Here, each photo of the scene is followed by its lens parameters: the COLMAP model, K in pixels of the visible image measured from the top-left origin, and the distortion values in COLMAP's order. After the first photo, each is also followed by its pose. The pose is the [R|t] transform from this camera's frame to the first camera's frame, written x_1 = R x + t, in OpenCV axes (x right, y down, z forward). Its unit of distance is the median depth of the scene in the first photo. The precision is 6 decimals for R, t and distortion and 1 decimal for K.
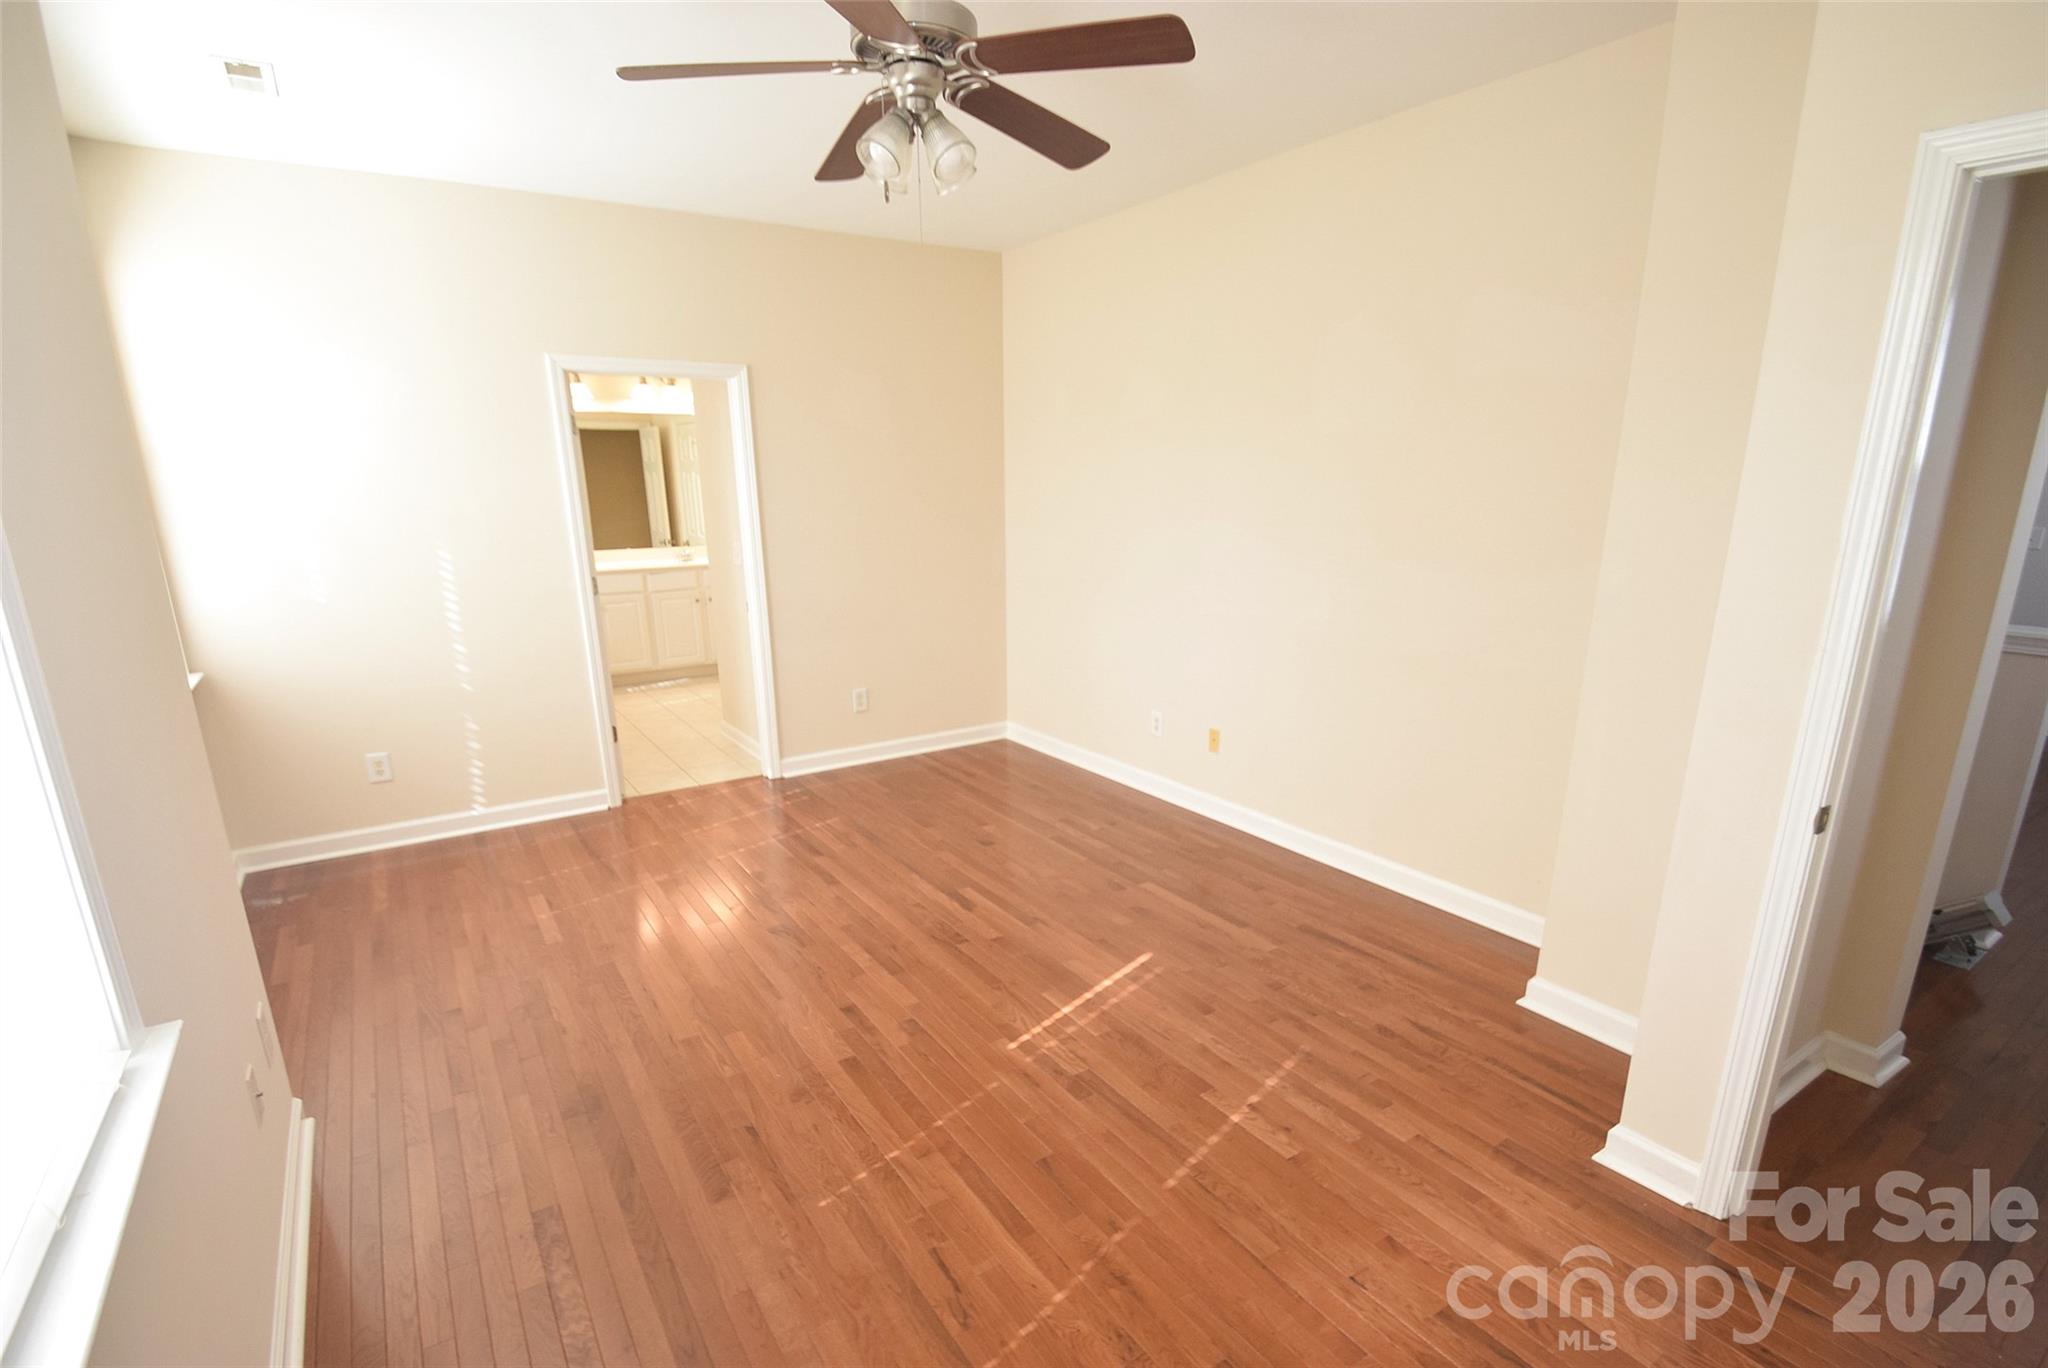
lens RADIAL K [[970.6, 0, 1025.7], [0, 970.6, 745.3], [0, 0, 1]] dist [-0.002480, -0.000119]
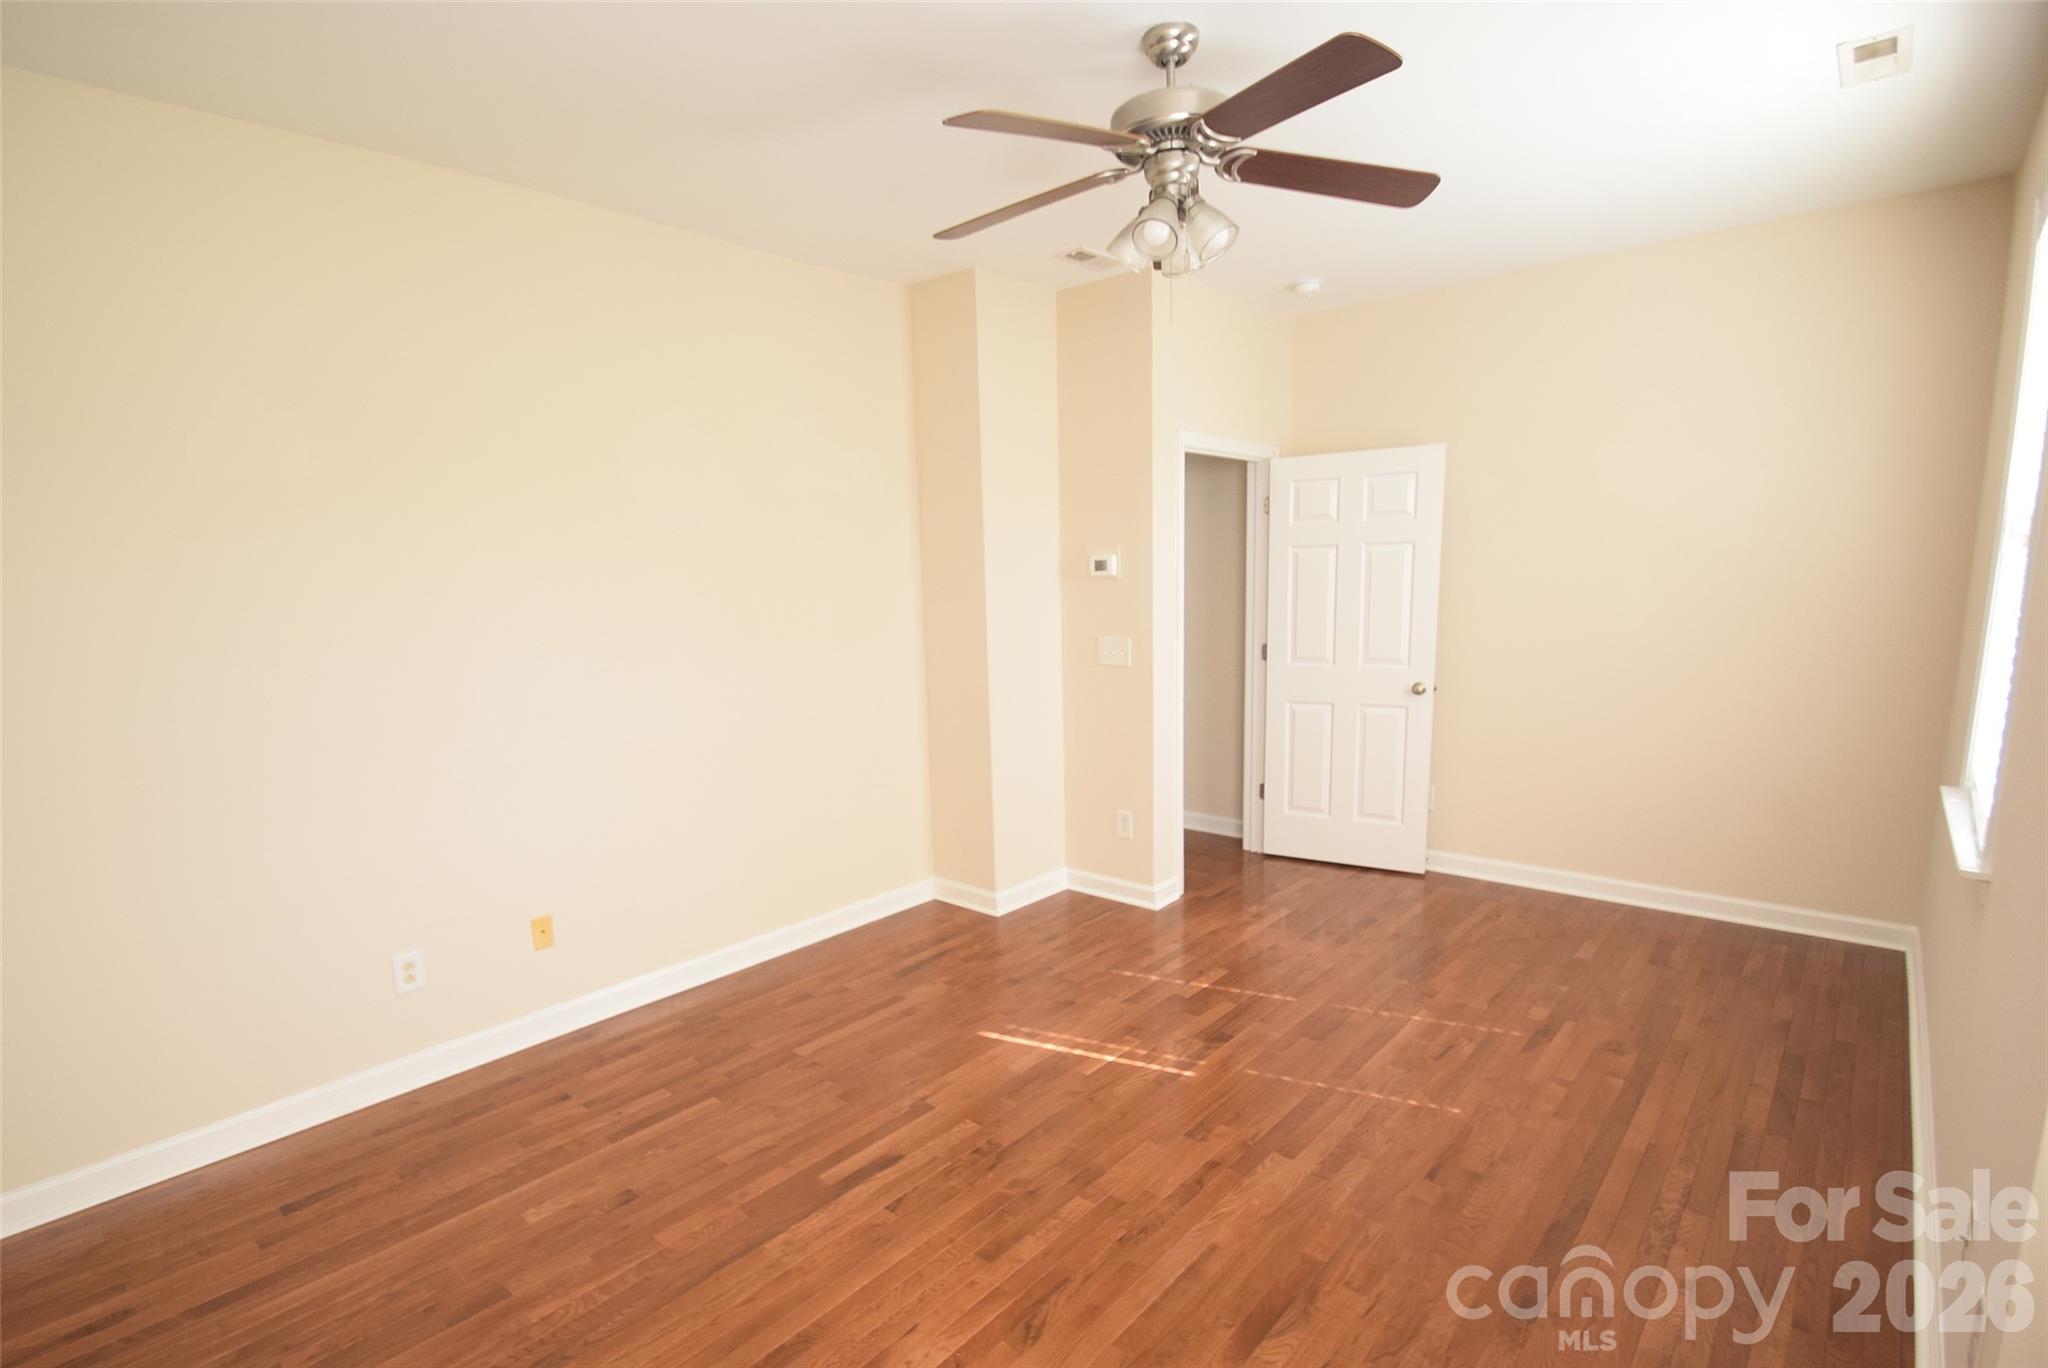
lens RADIAL K [[946.3, 0, 1021.5], [0, 946.3, 736.8], [0, 0, 1]] dist [-0.002083, -0.000214]
pose [[-0.249703, -0.146024, 0.957249, -0.593495], [0.287563, 0.932784, 0.217304, -0.206457], [-0.924638, 0.329531, -0.190928, 0.807095]]
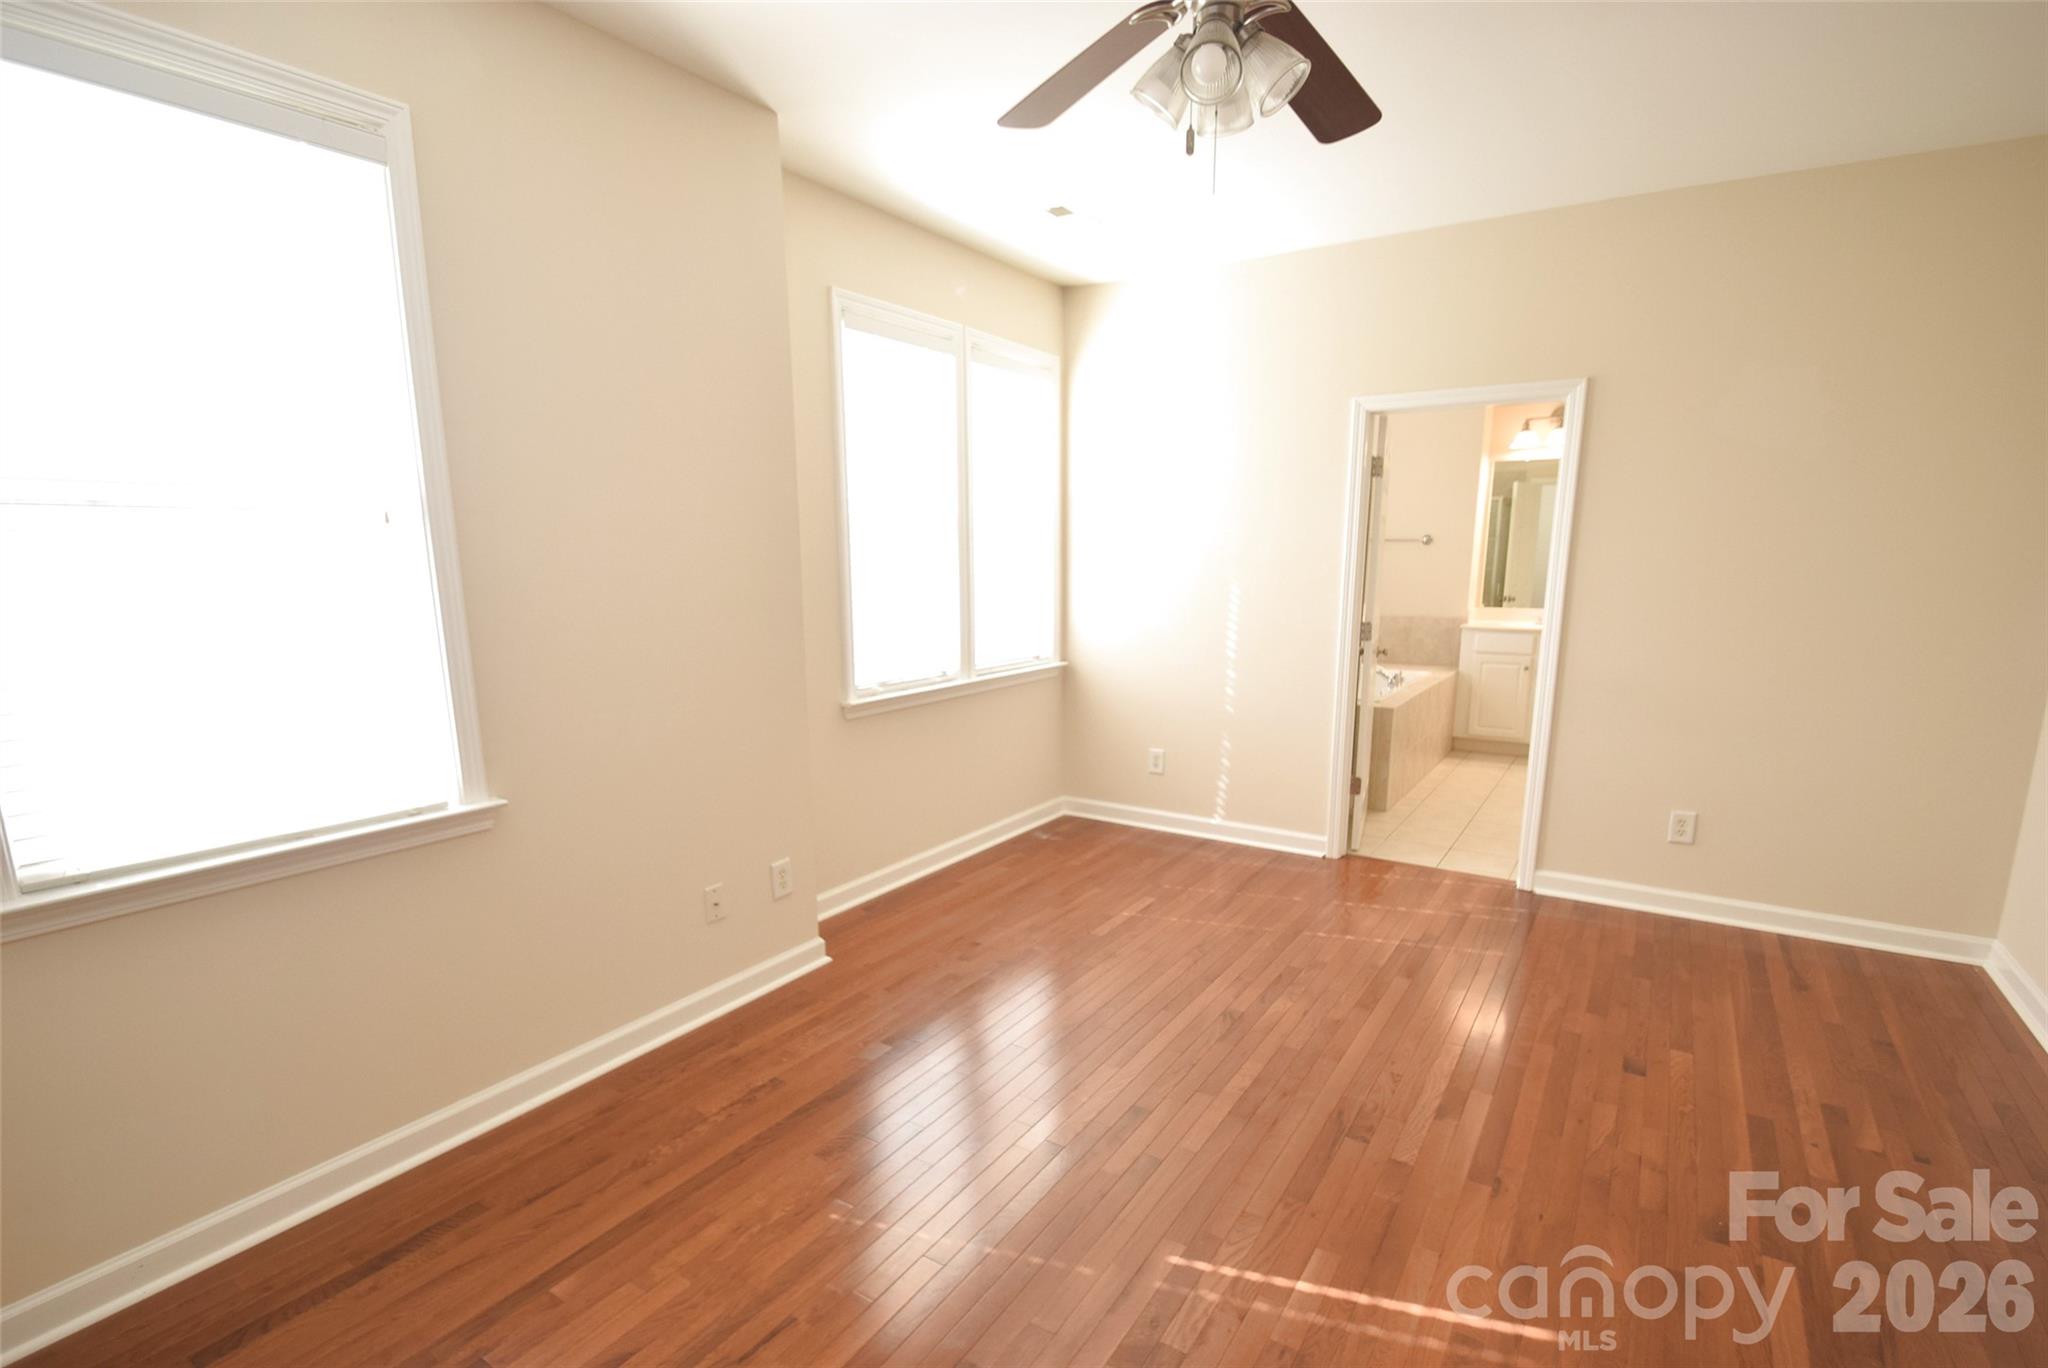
lens RADIAL K [[970.6, 0, 1025.7], [0, 970.6, 745.3], [0, 0, 1]] dist [-0.002480, -0.000119]
pose [[0.394606, 0.186094, -0.899808, 0.339296], [-0.245476, 0.965034, 0.091931, -0.065755], [0.885453, 0.184604, 0.426490, 0.336737]]
